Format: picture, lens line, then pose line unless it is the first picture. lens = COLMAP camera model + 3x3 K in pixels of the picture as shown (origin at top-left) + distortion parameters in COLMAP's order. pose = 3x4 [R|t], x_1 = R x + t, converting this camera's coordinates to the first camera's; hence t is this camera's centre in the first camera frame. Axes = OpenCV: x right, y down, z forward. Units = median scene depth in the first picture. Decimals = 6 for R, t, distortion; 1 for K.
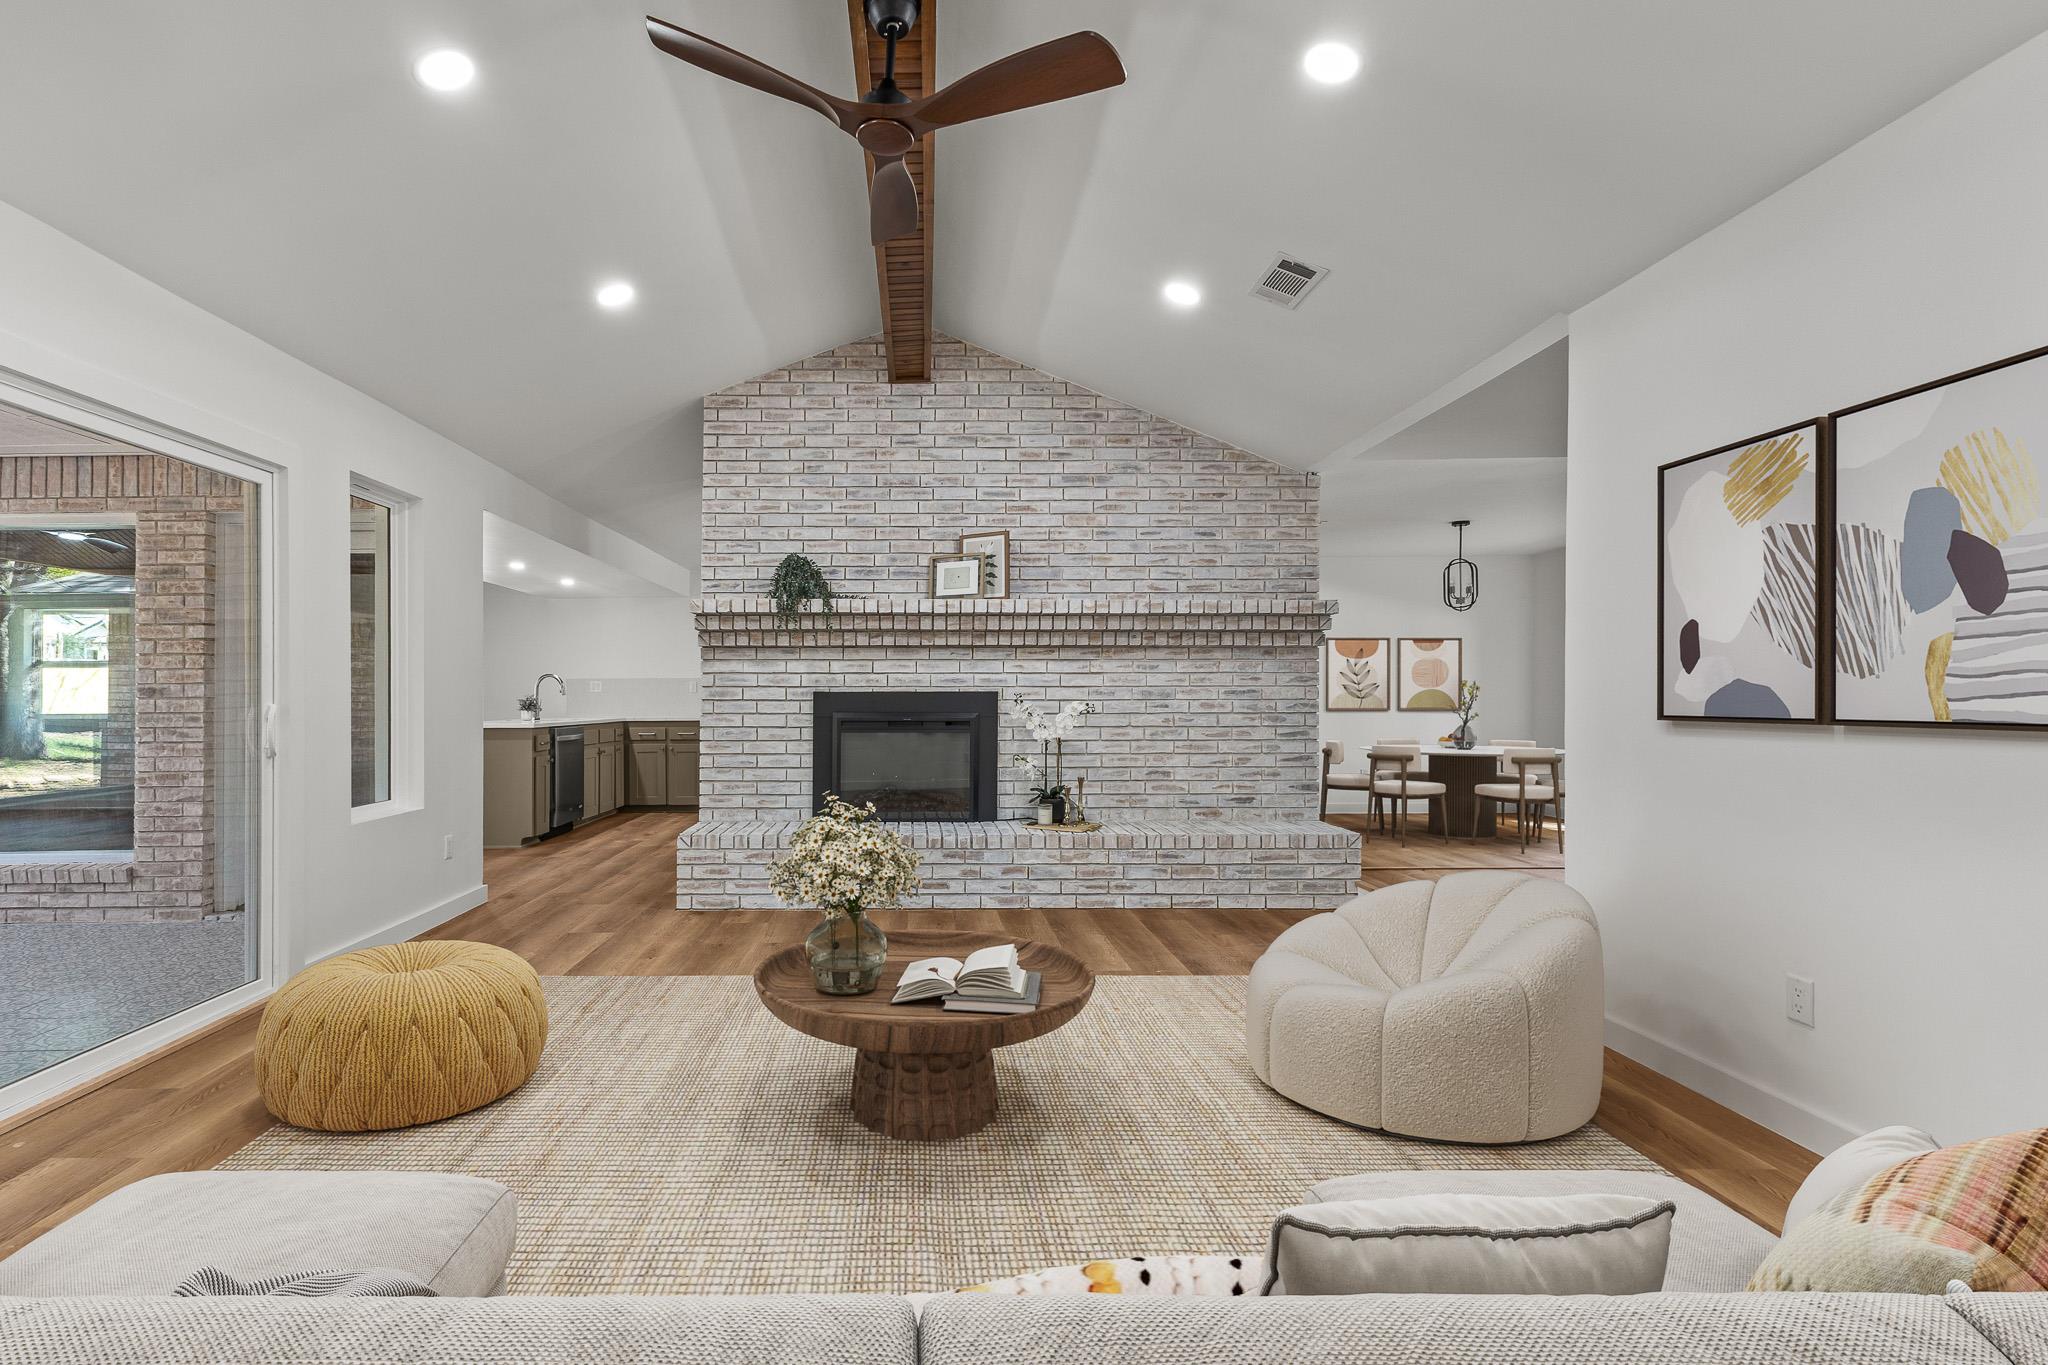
lens RADIAL K [[901.1, 0, 1025.5], [0, 901.1, 697.8], [0, 0, 1]] dist [0.005545, -0.000342]
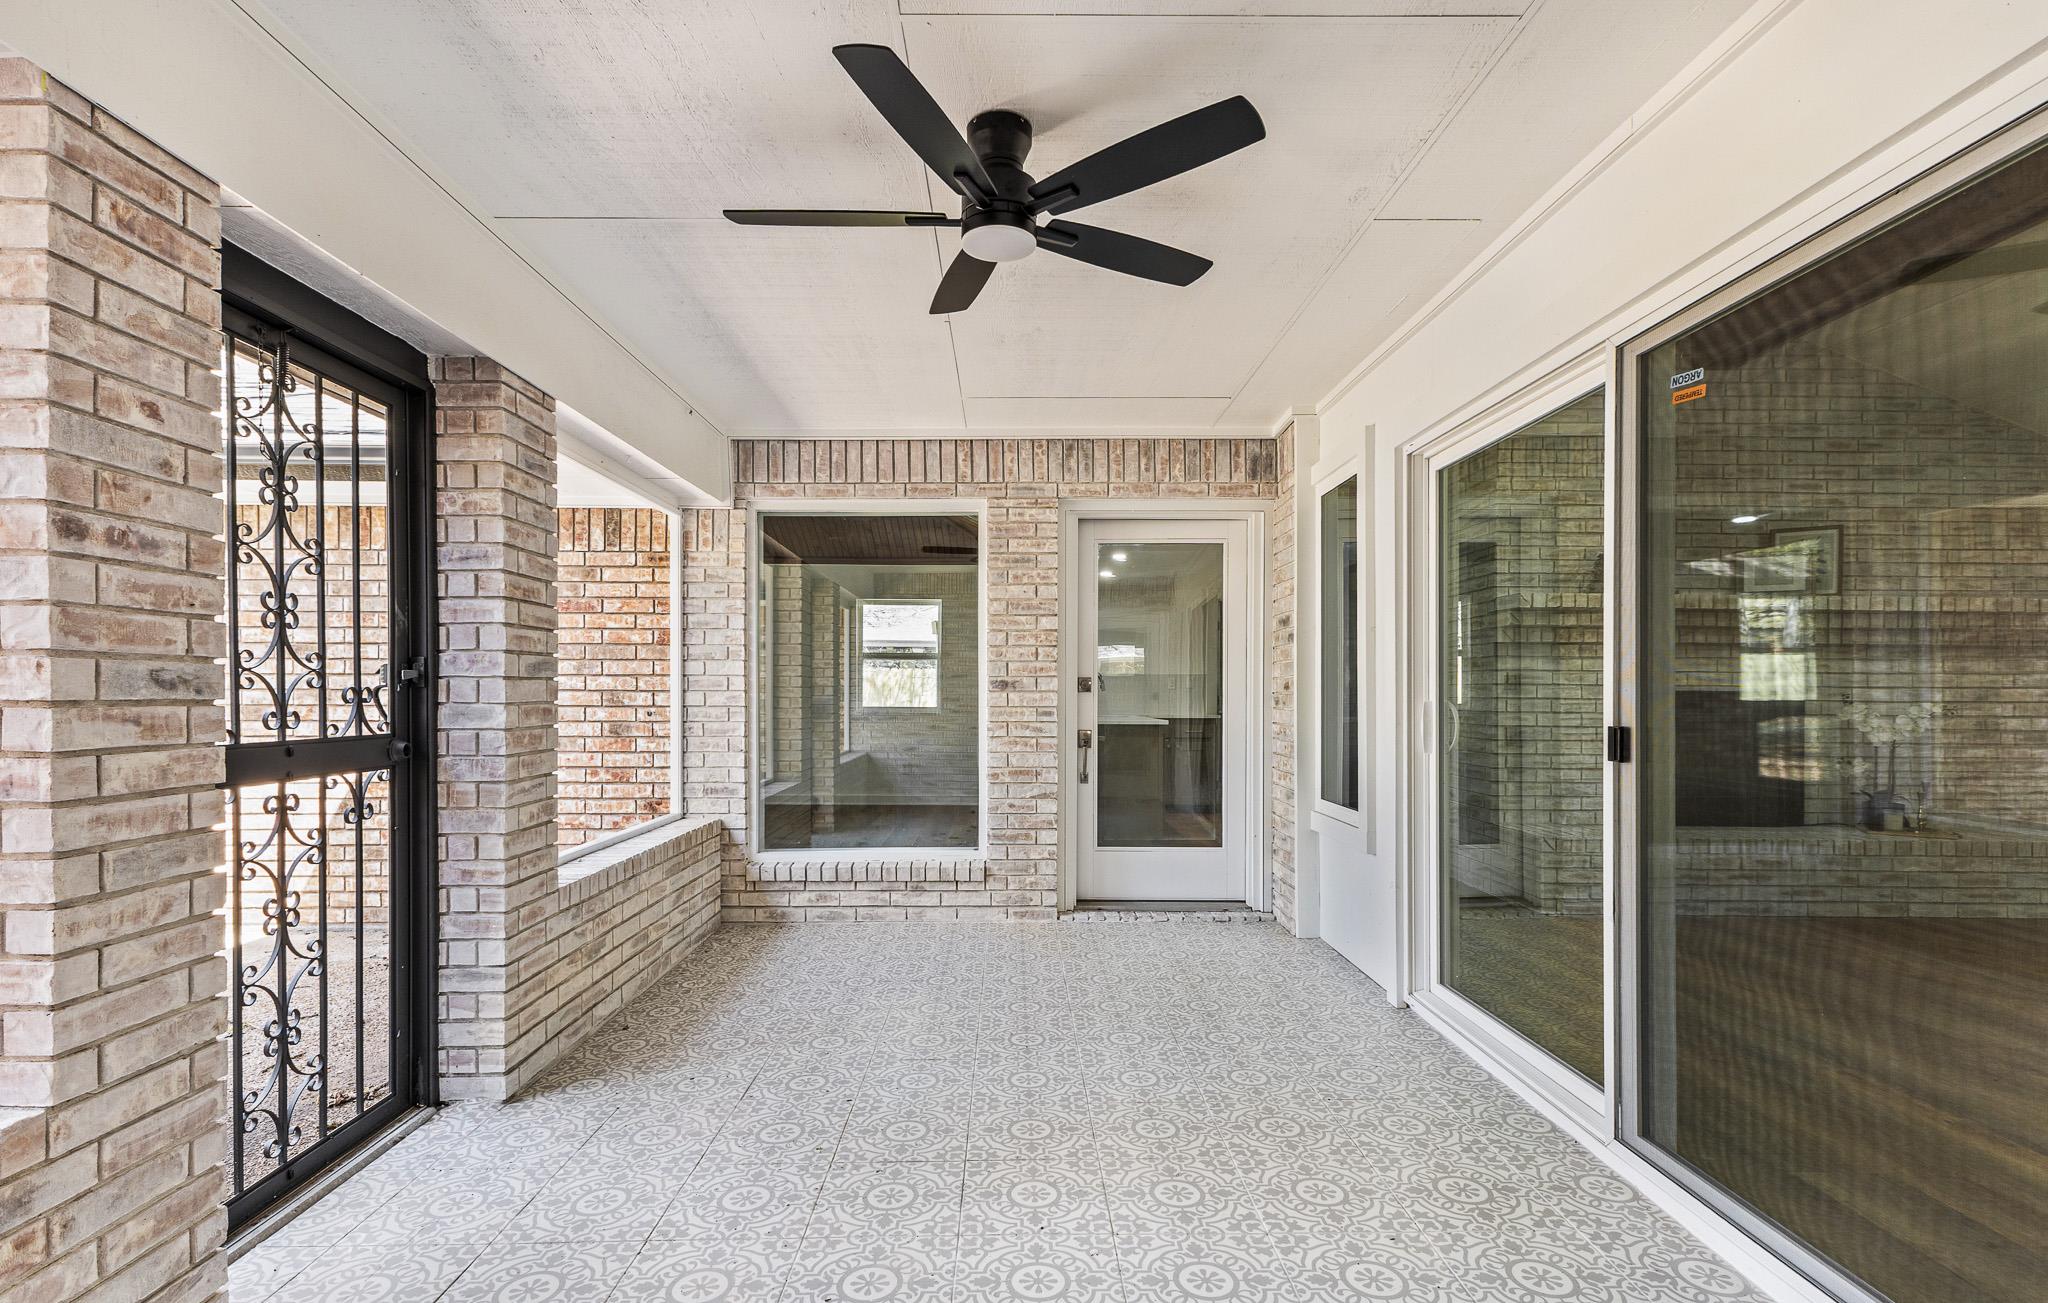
lens RADIAL K [[911.4, 0, 921.9], [0, 911.4, 706.7], [0, 0, 1]] dist [0.003377, -0.000551]
pose [[0.999953, 0.009472, 0.001828, -1.053669], [-0.009503, 0.999794, 0.017932, 0.000132], [-0.001657, -0.017949, 0.999838, 0.025562]]
